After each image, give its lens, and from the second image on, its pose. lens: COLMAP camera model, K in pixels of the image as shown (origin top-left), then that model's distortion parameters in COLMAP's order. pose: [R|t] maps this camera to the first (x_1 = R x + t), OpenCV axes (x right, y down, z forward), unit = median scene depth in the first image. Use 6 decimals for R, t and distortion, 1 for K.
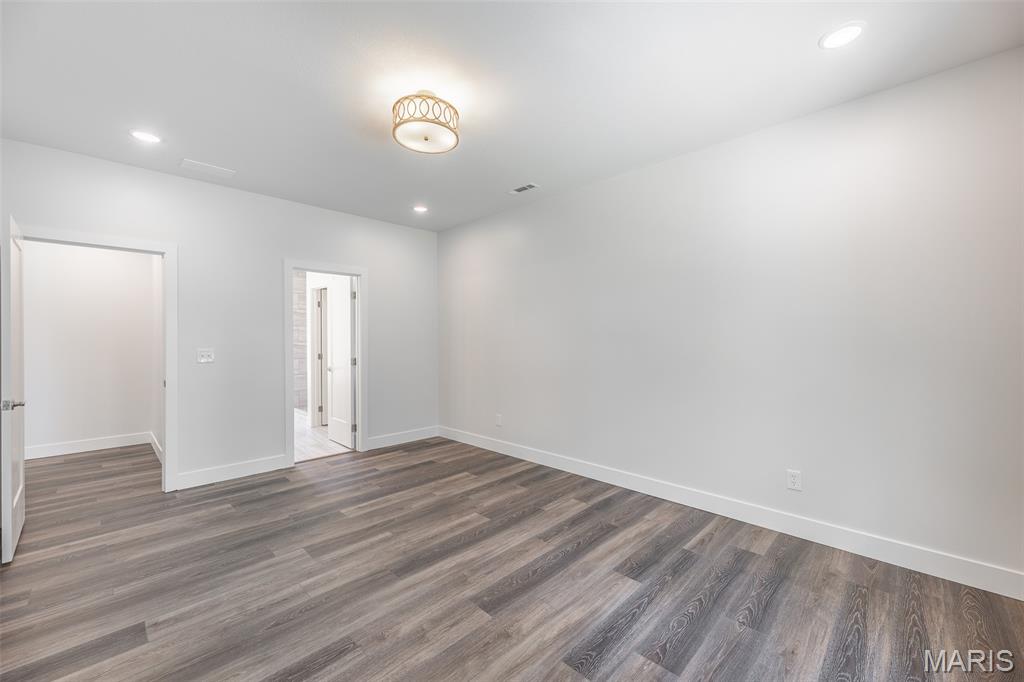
lens RADIAL K [[404.8, 0, 512.4], [0, 404.8, 337.6], [0, 0, 1]] dist [0.006740, -0.001605]
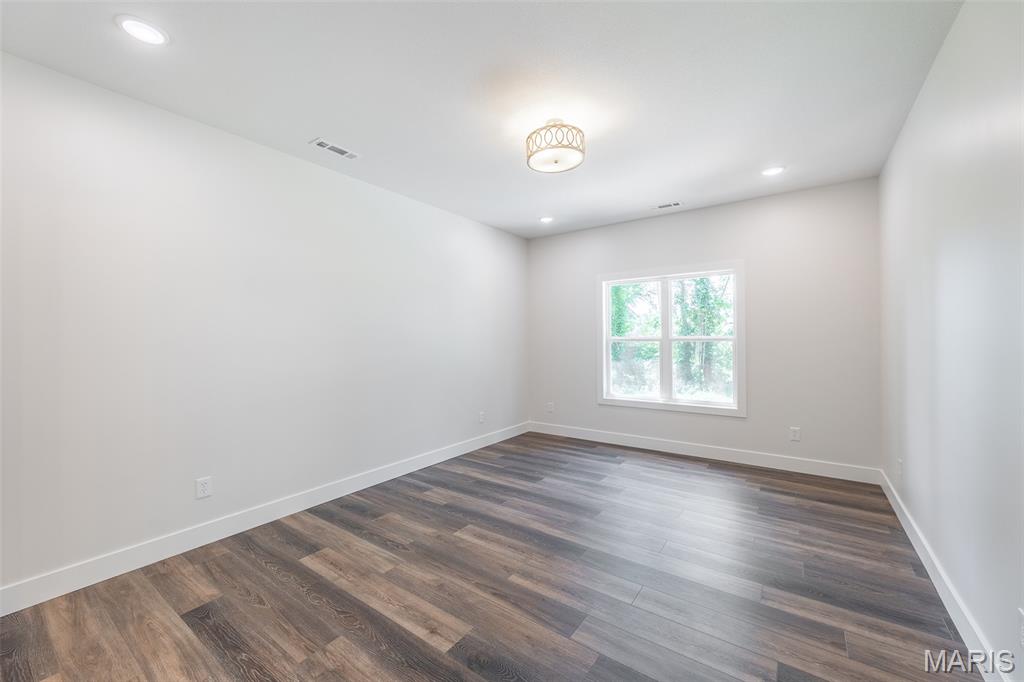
lens RADIAL K [[404.8, 0, 515.9], [0, 404.8, 341.4], [0, 0, 1]] dist [0.006740, -0.001605]
pose [[-0.157838, 0.001129, 0.987464, -0.949187], [0.013671, 0.999906, 0.001042, 0.012397], [-0.987370, 0.013664, -0.157838, 0.959511]]
